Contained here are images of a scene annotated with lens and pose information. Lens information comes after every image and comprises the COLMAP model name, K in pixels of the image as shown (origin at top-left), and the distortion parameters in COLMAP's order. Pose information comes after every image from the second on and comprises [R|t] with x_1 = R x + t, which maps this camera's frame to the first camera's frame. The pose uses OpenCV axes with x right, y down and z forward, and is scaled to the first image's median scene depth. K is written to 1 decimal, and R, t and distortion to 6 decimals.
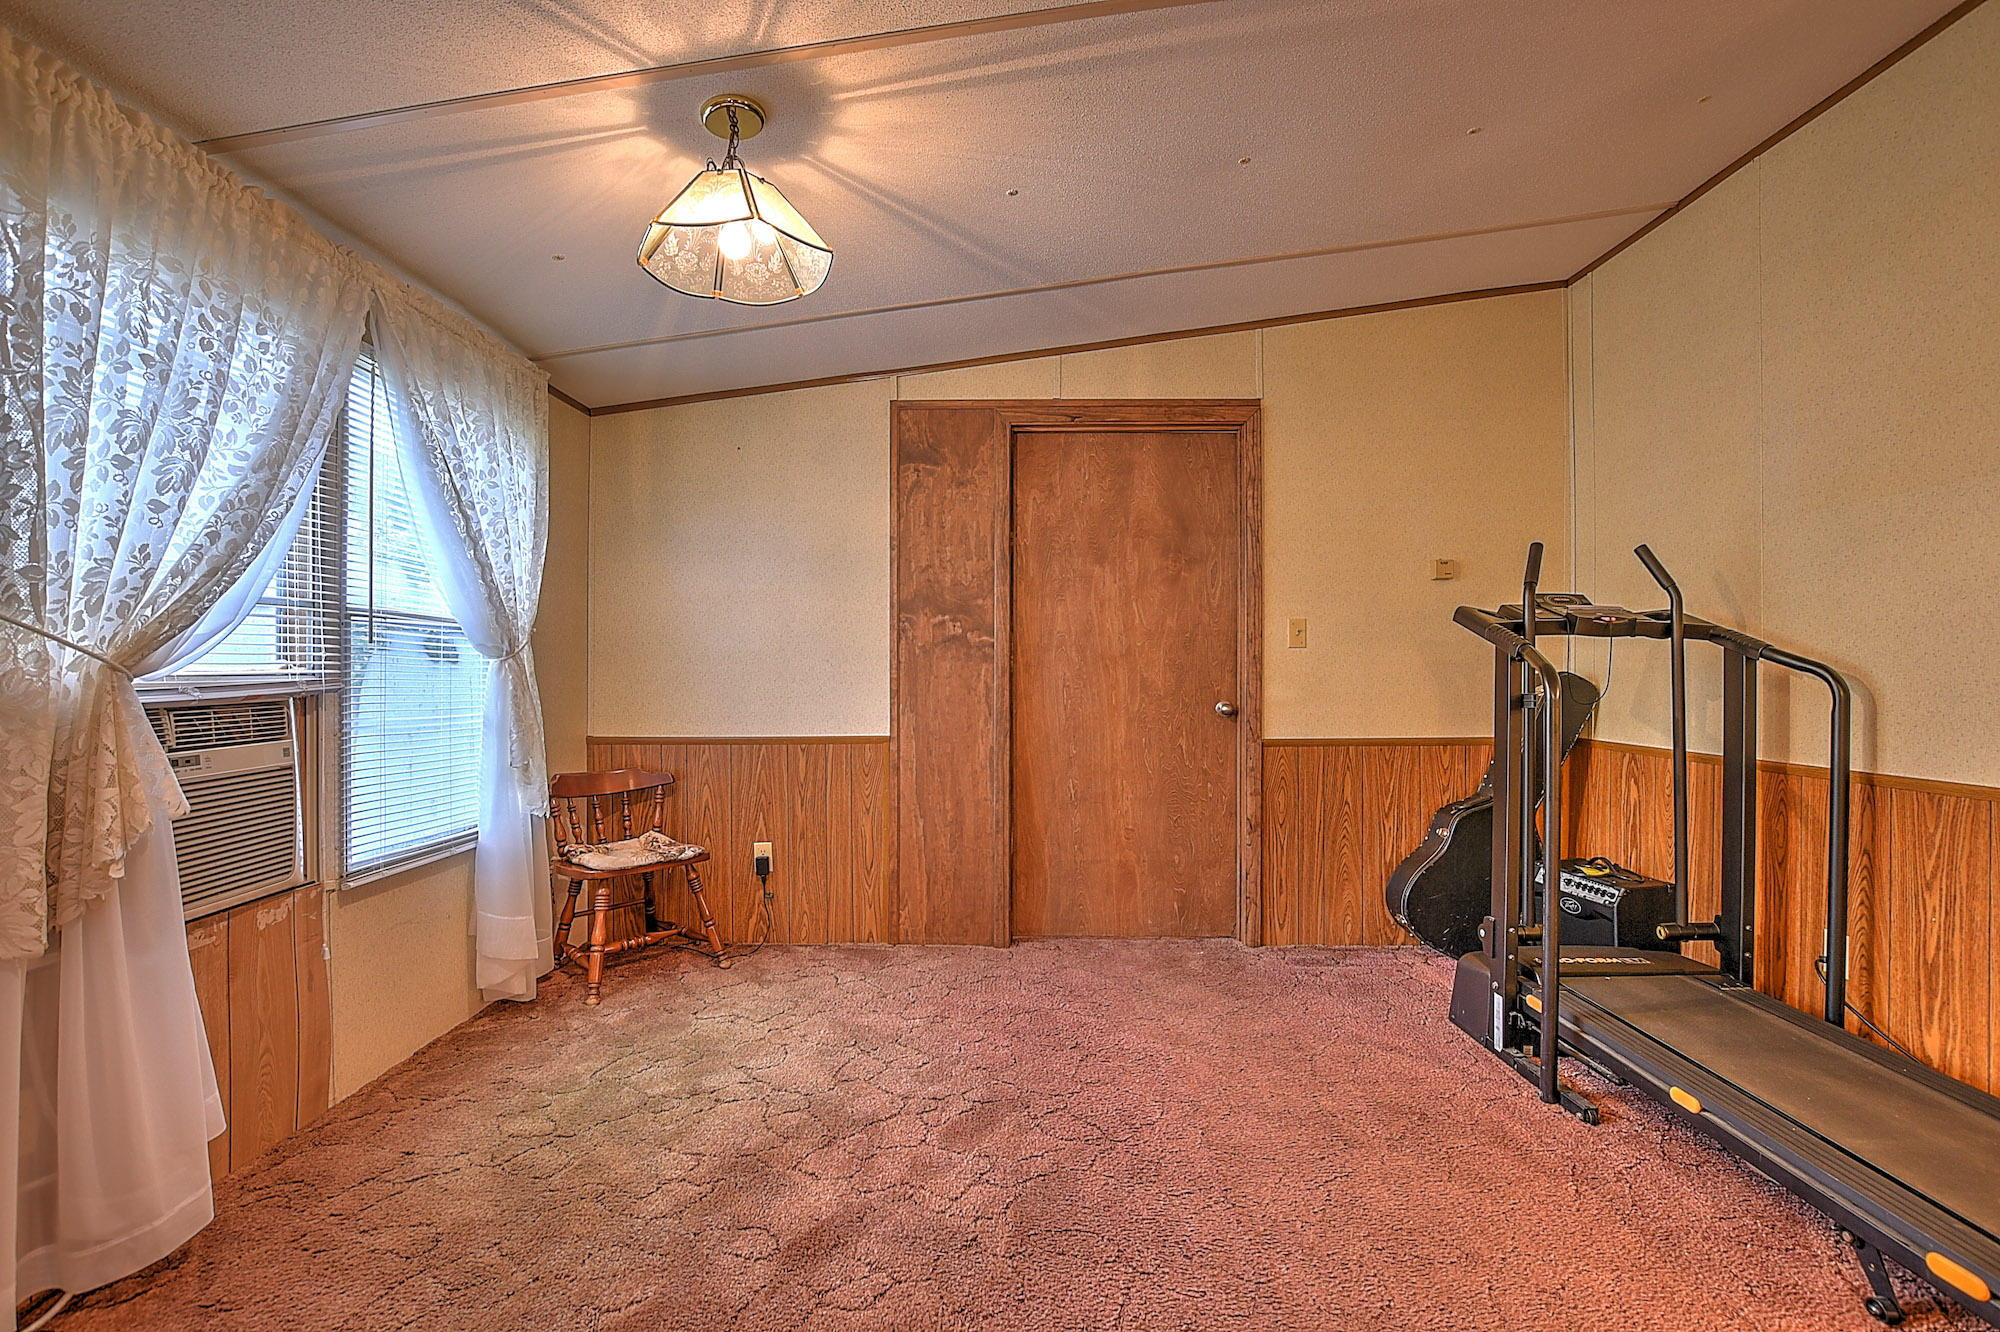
lens RADIAL K [[881.7, 0, 994.5], [0, 881.7, 667.9], [0, 0, 1]] dist [-0.036138, 0.006530]
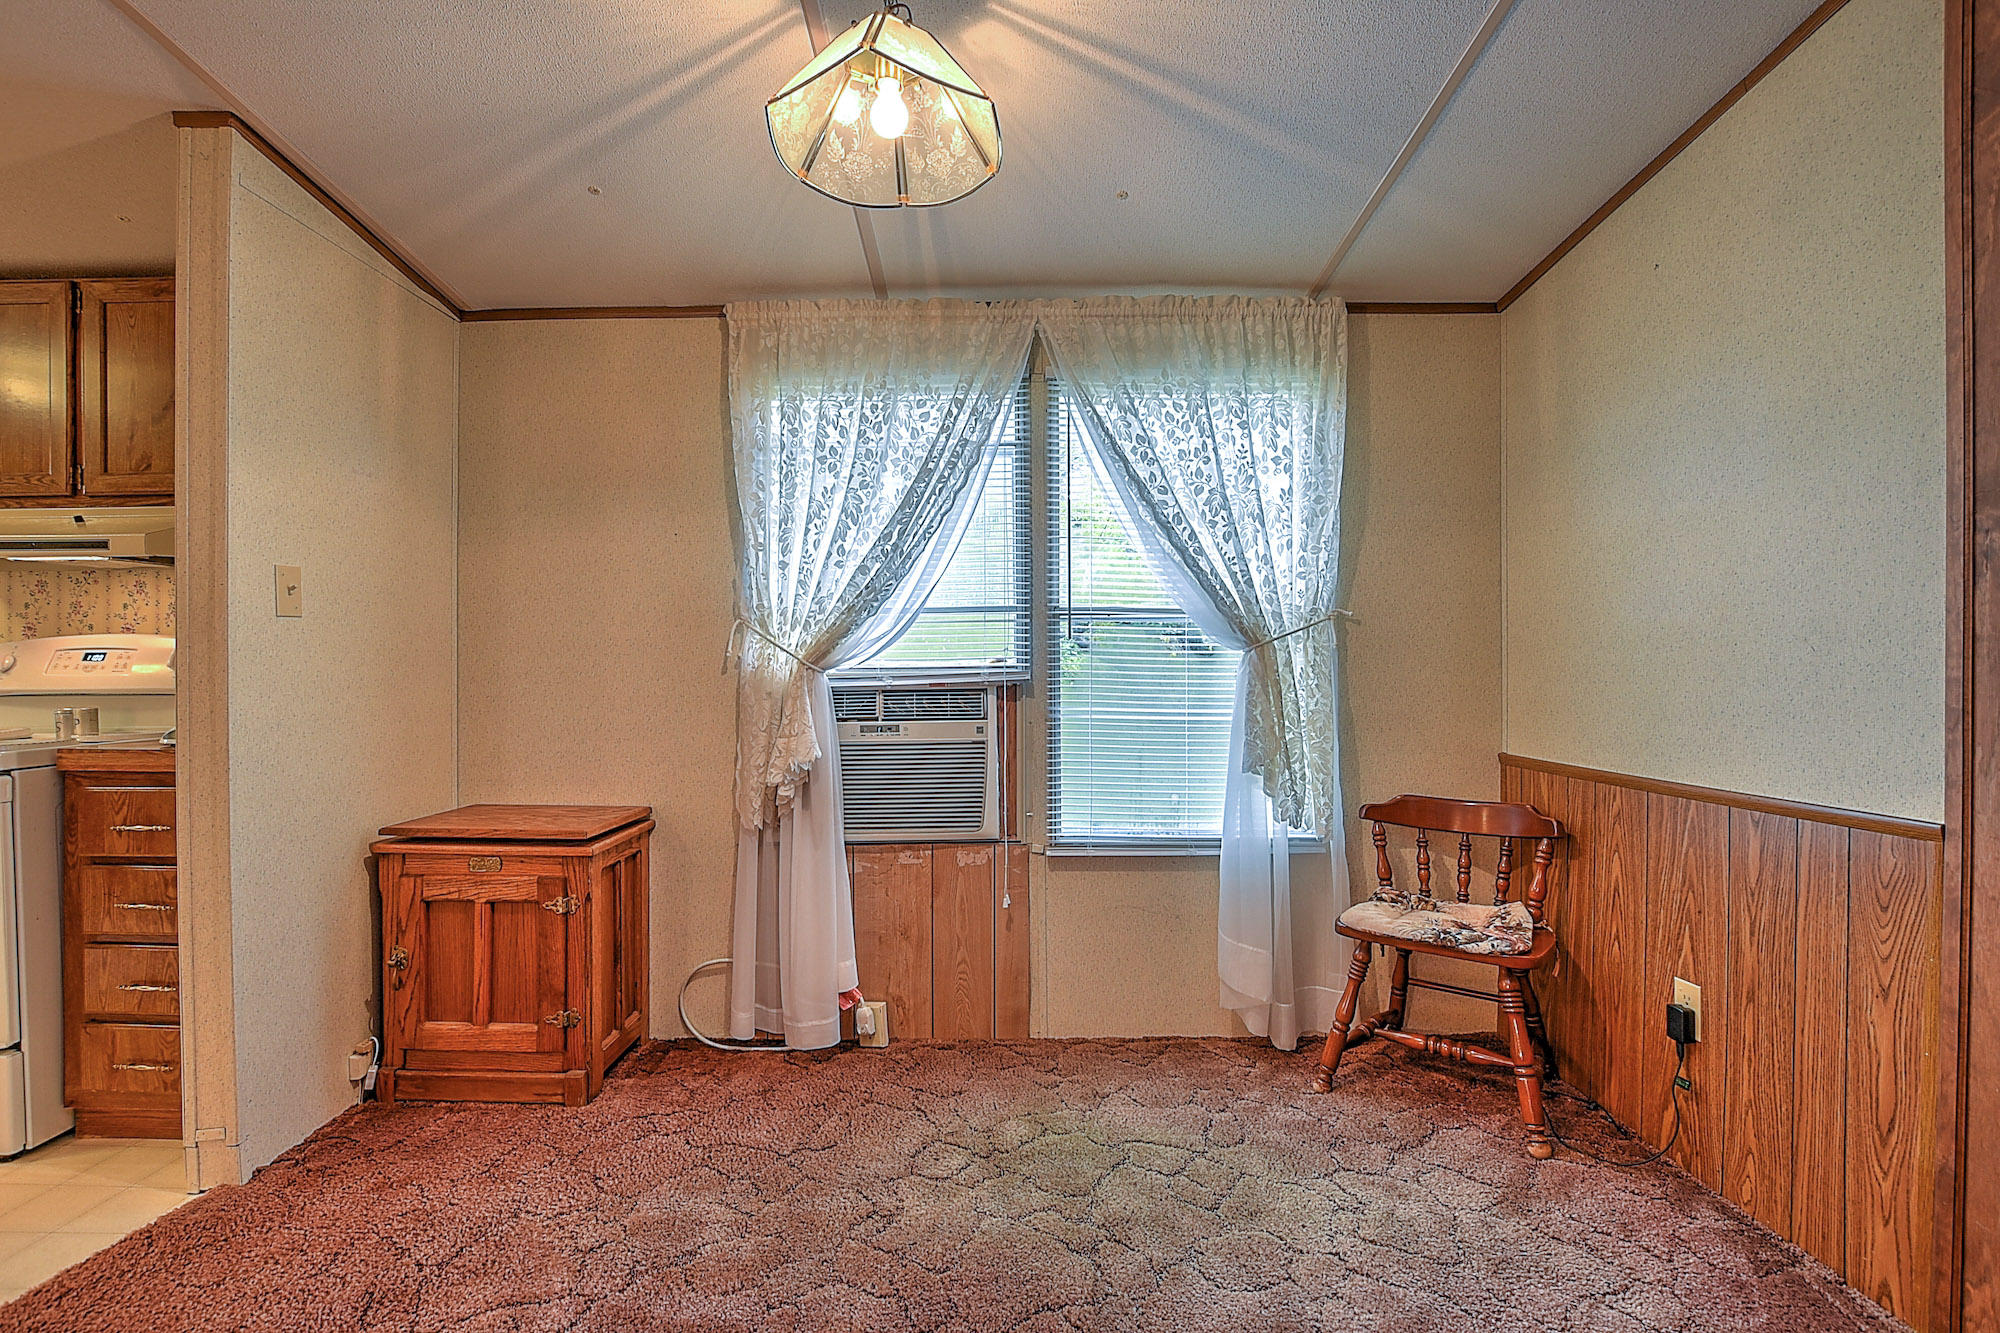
lens RADIAL K [[881.7, 0, 987.0], [0, 881.7, 668.4], [0, 0, 1]] dist [-0.036138, 0.006530]
pose [[0.013729, 0.001966, -0.999904, 0.324156], [0.006409, 0.999977, 0.002054, 0.004673], [0.999885, -0.006437, 0.013716, 0.717370]]
